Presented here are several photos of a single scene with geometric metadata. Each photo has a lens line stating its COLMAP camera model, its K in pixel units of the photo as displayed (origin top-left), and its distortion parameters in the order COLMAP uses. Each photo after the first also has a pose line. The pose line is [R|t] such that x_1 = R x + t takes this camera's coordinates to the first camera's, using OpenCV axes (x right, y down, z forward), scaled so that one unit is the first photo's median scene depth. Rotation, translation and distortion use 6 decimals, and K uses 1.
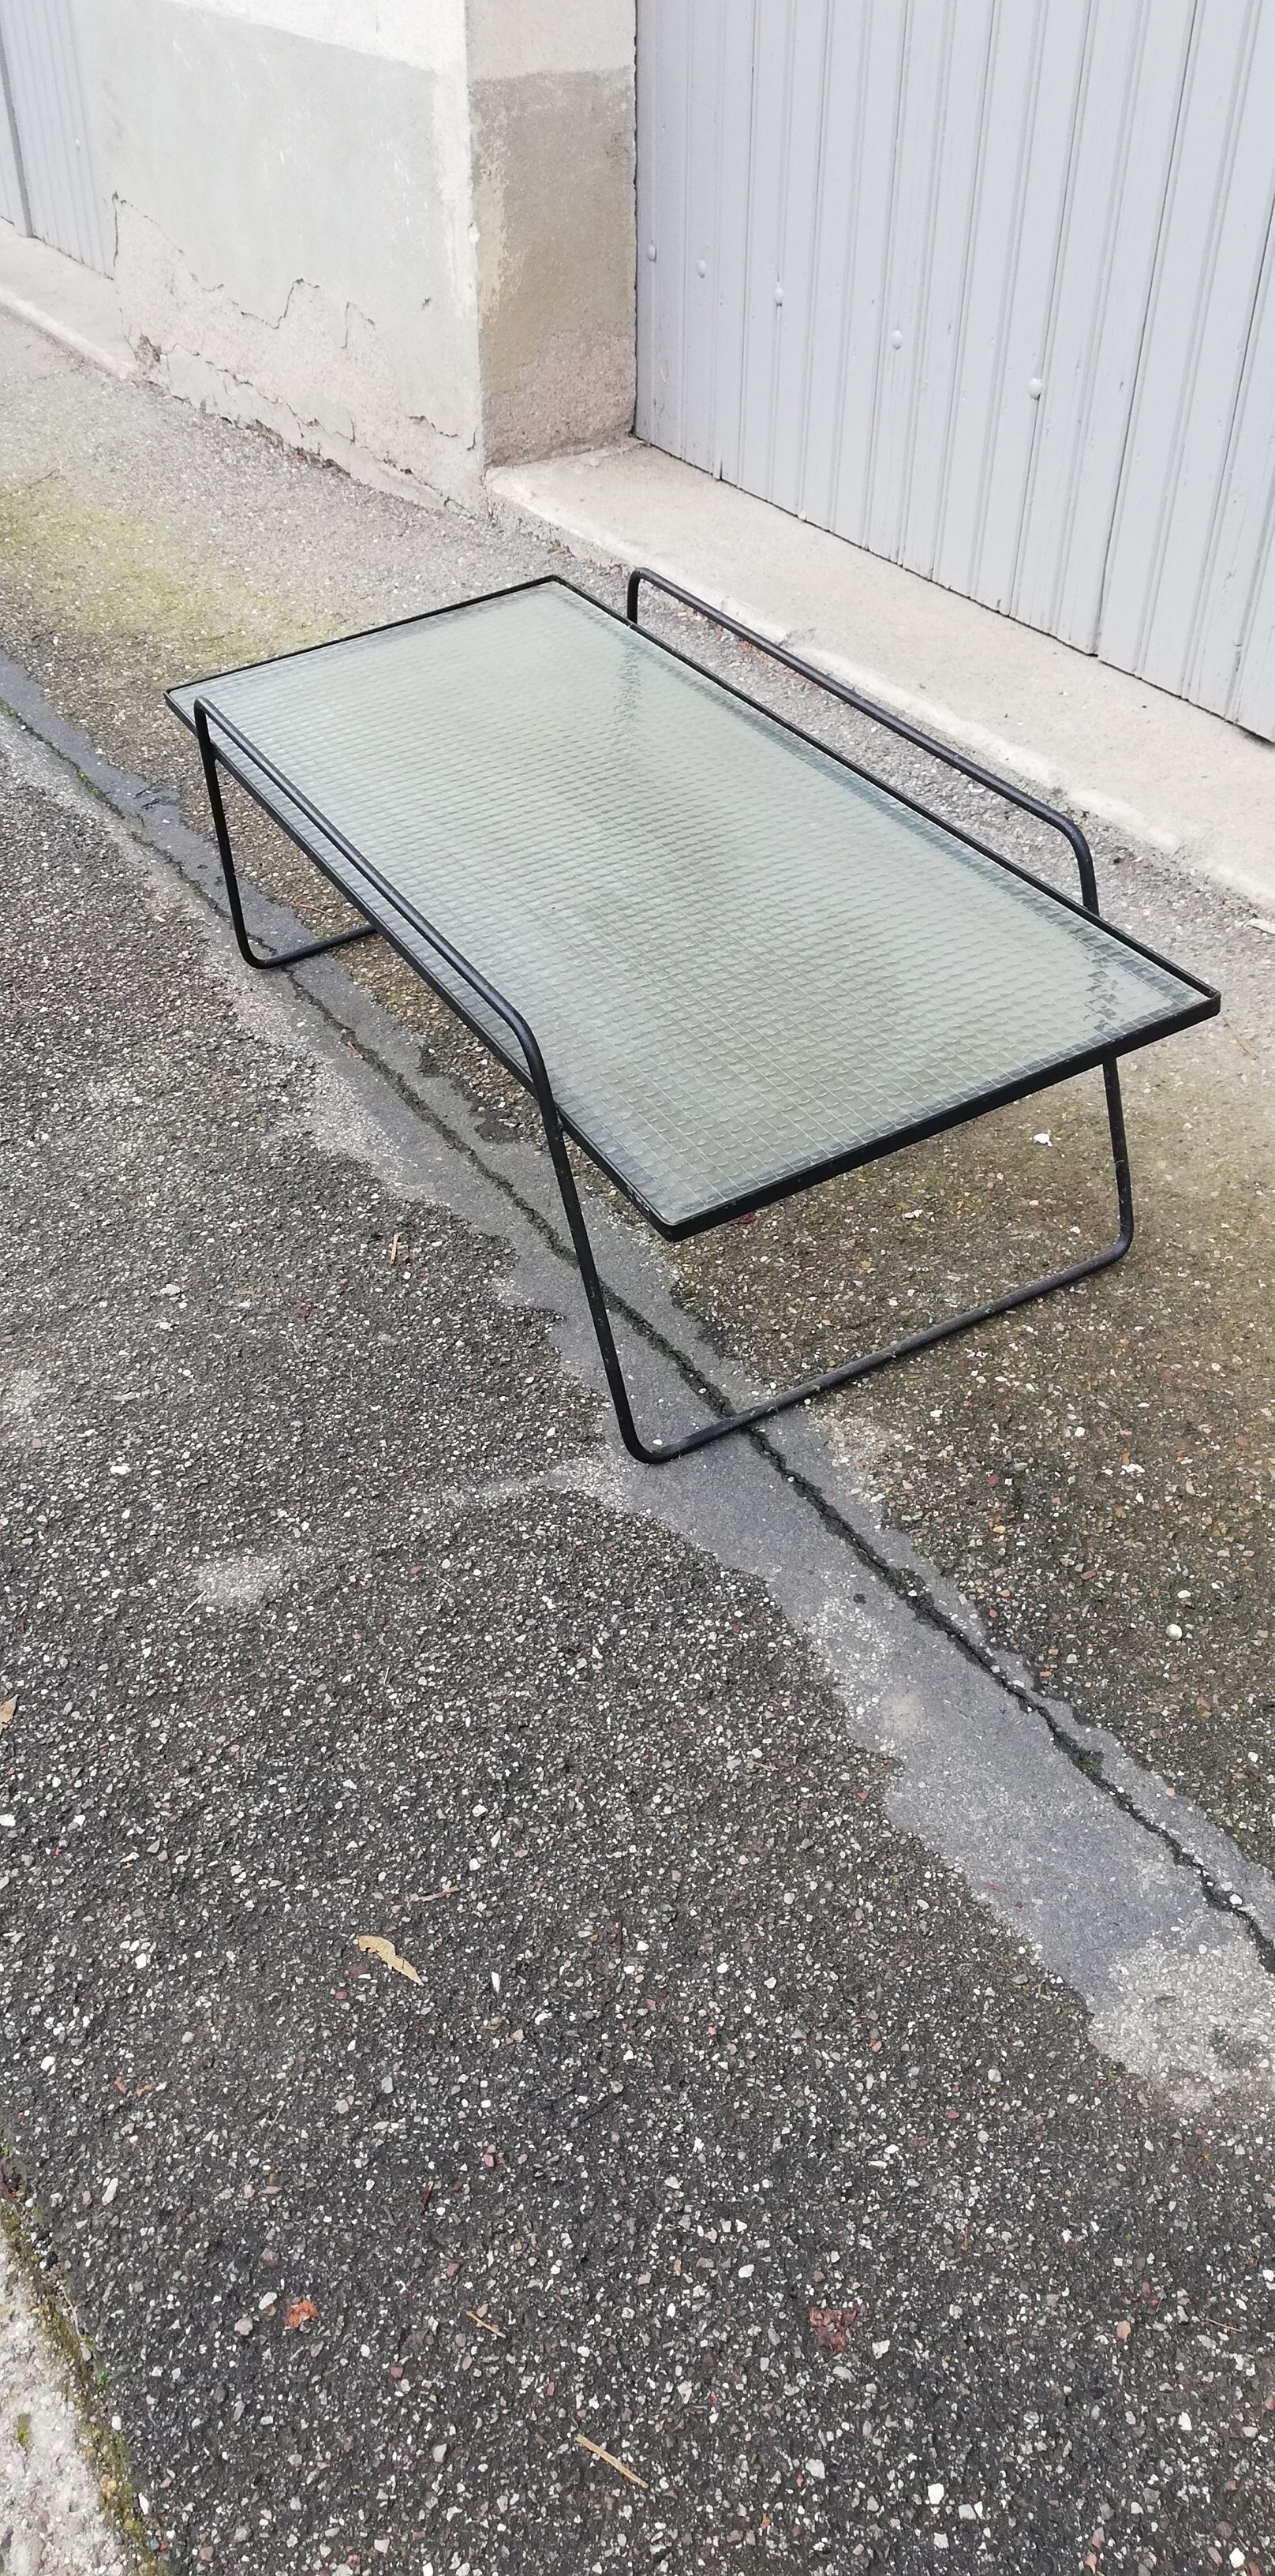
lens RADIAL K [[1943.7, 0, 633.6], [0, 1943.7, 1289.7], [0, 0, 1]] dist [0.066404, -0.092346]
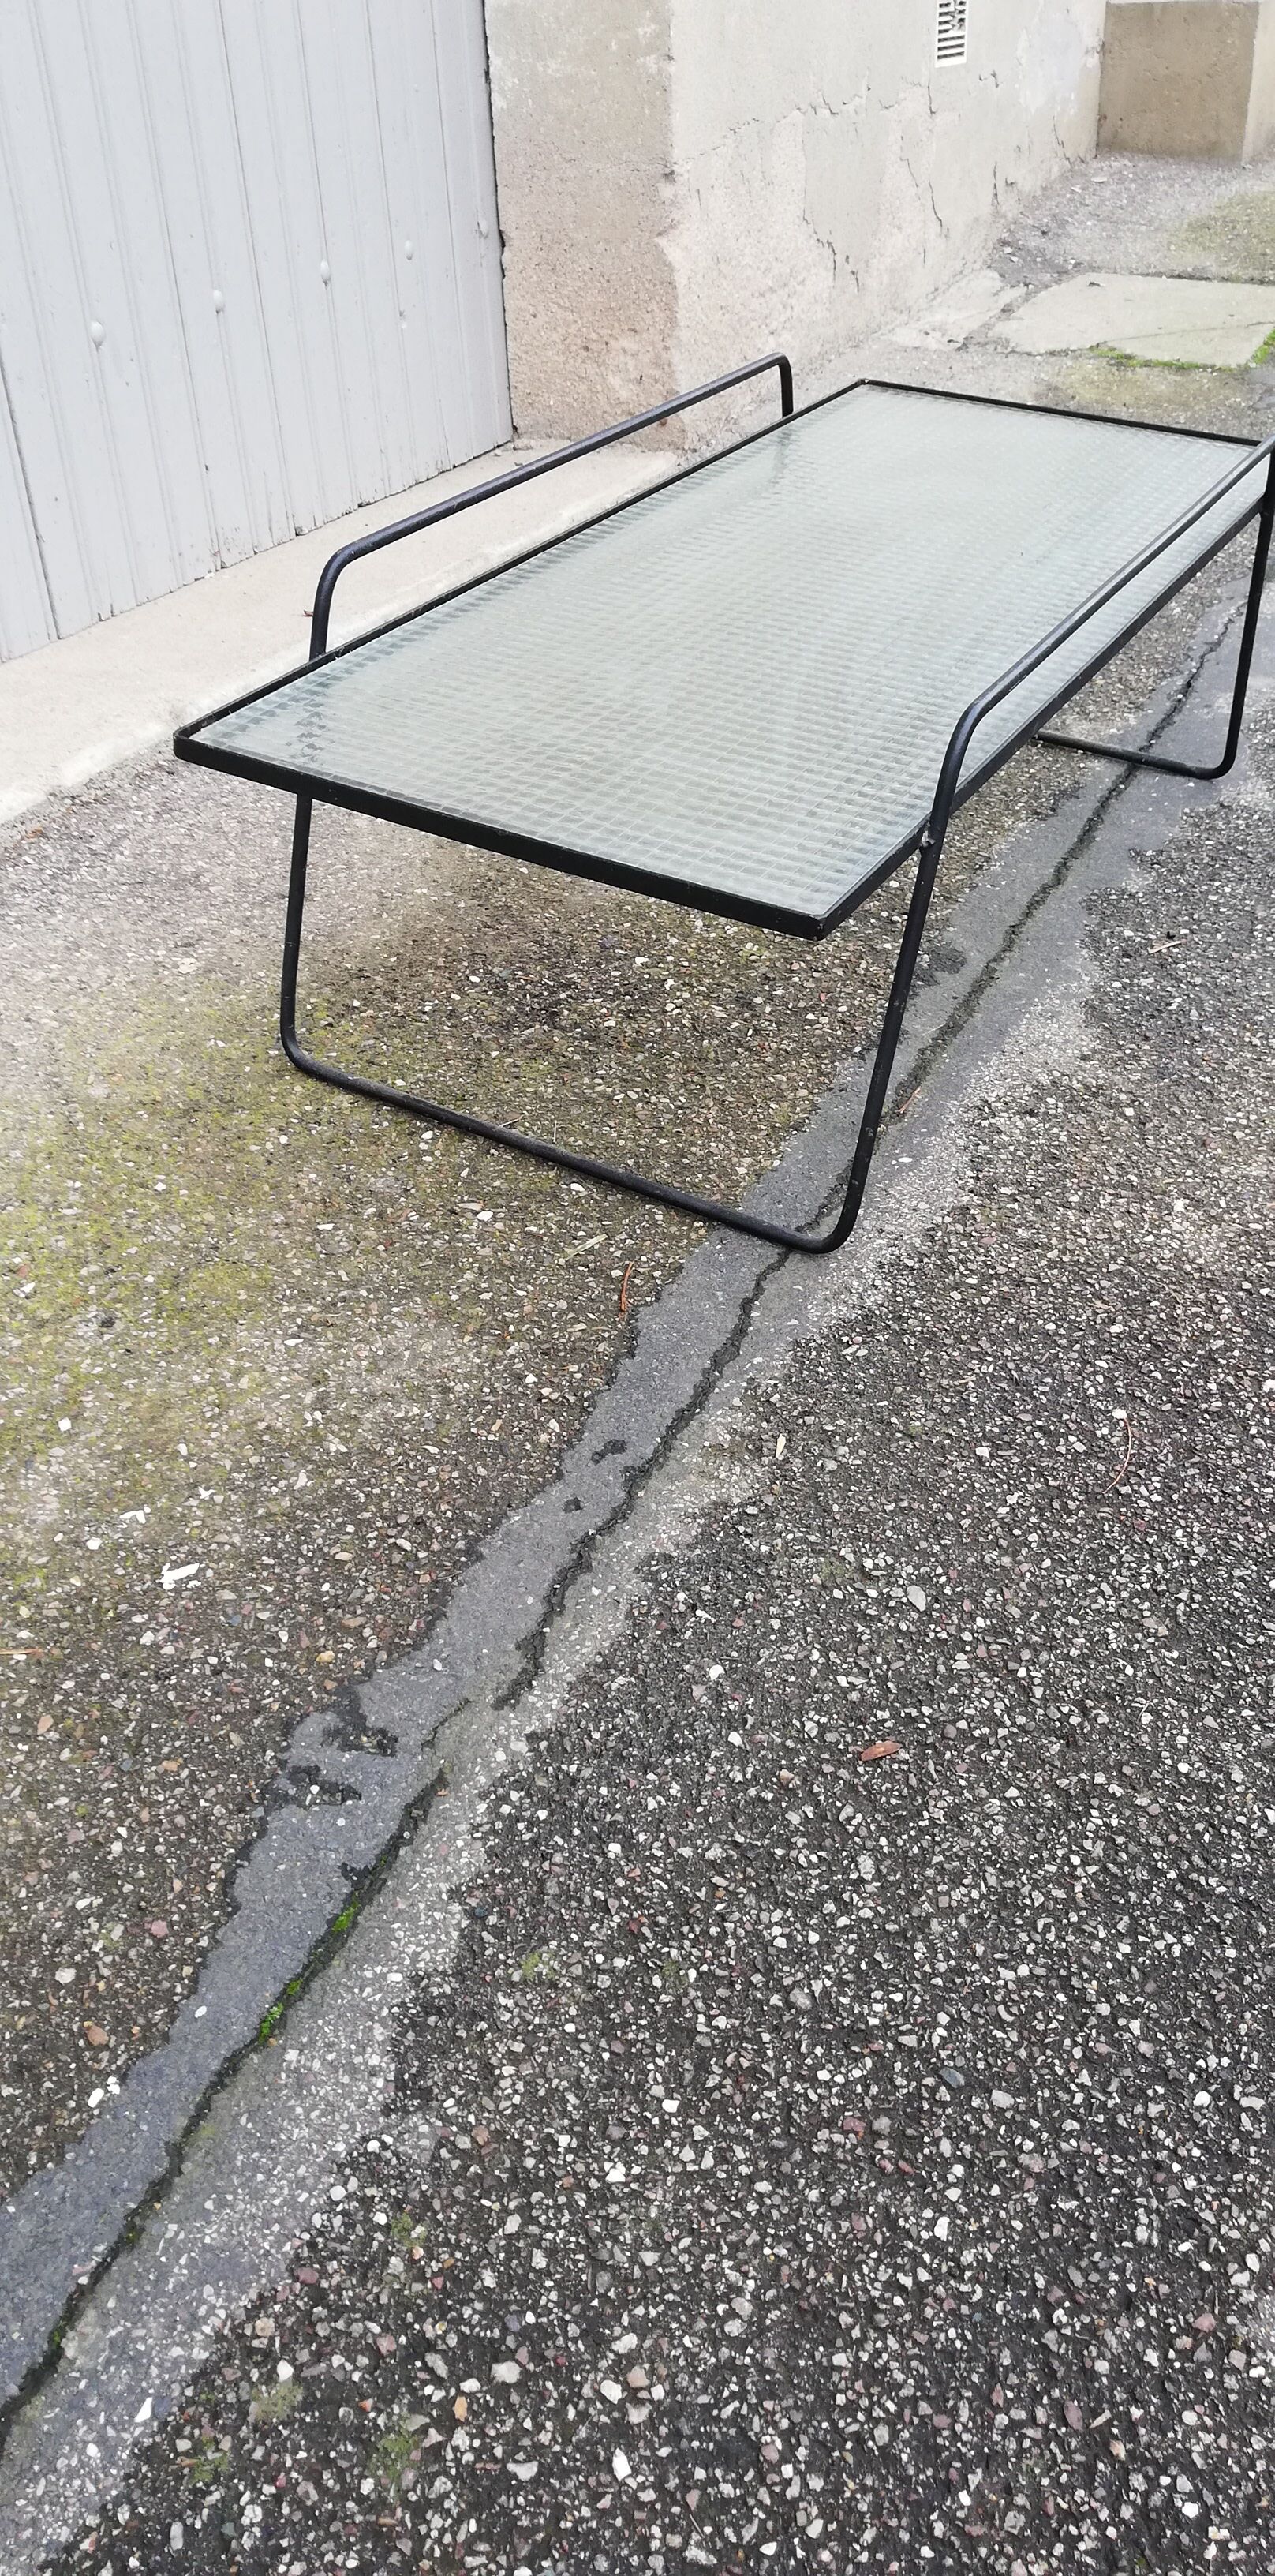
lens RADIAL K [[1943.7, 0, 648.7], [0, 1943.7, 1299.3], [0, 0, 1]] dist [0.066404, -0.092346]
pose [[-0.541645, -0.464301, 0.700746, -0.953105], [0.558180, 0.424653, 0.712815, -0.998989], [-0.628535, 0.777235, 0.029153, 1.626795]]
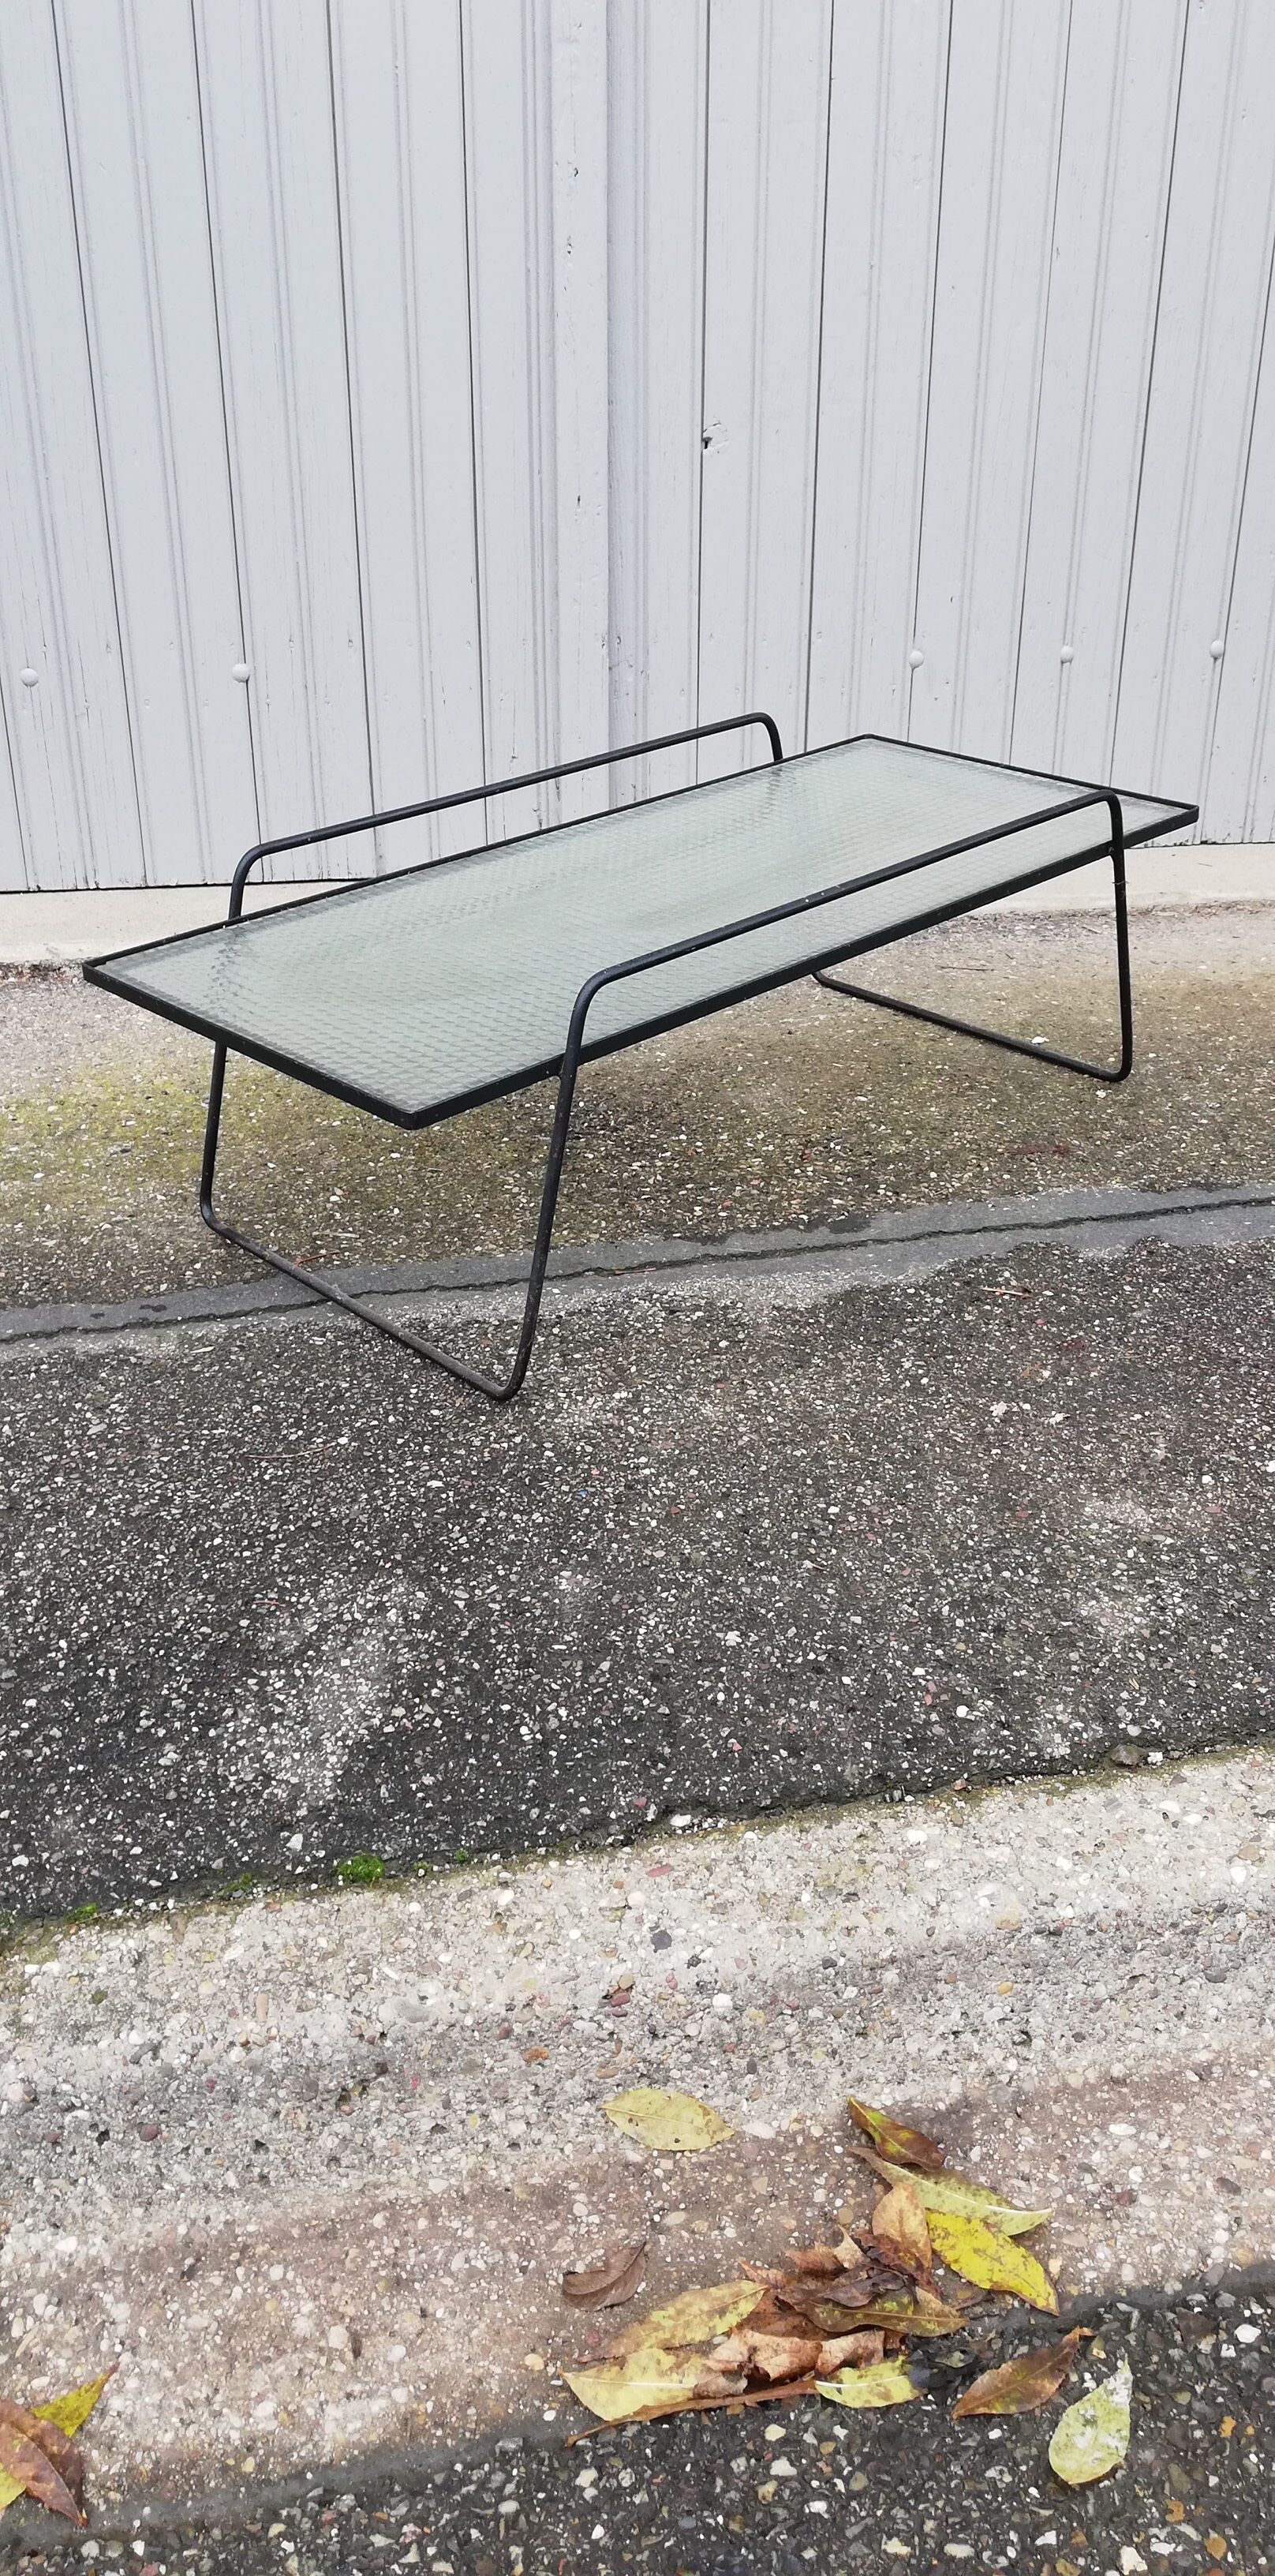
lens RADIAL K [[1943.7, 0, 639.1], [0, 1943.7, 1293.7], [0, 0, 1]] dist [0.066404, -0.092346]
pose [[0.374186, -0.396249, 0.838434, -1.359996], [0.587907, 0.800571, 0.115977, -0.325568], [-0.717182, 0.449524, 0.532520, 0.758038]]
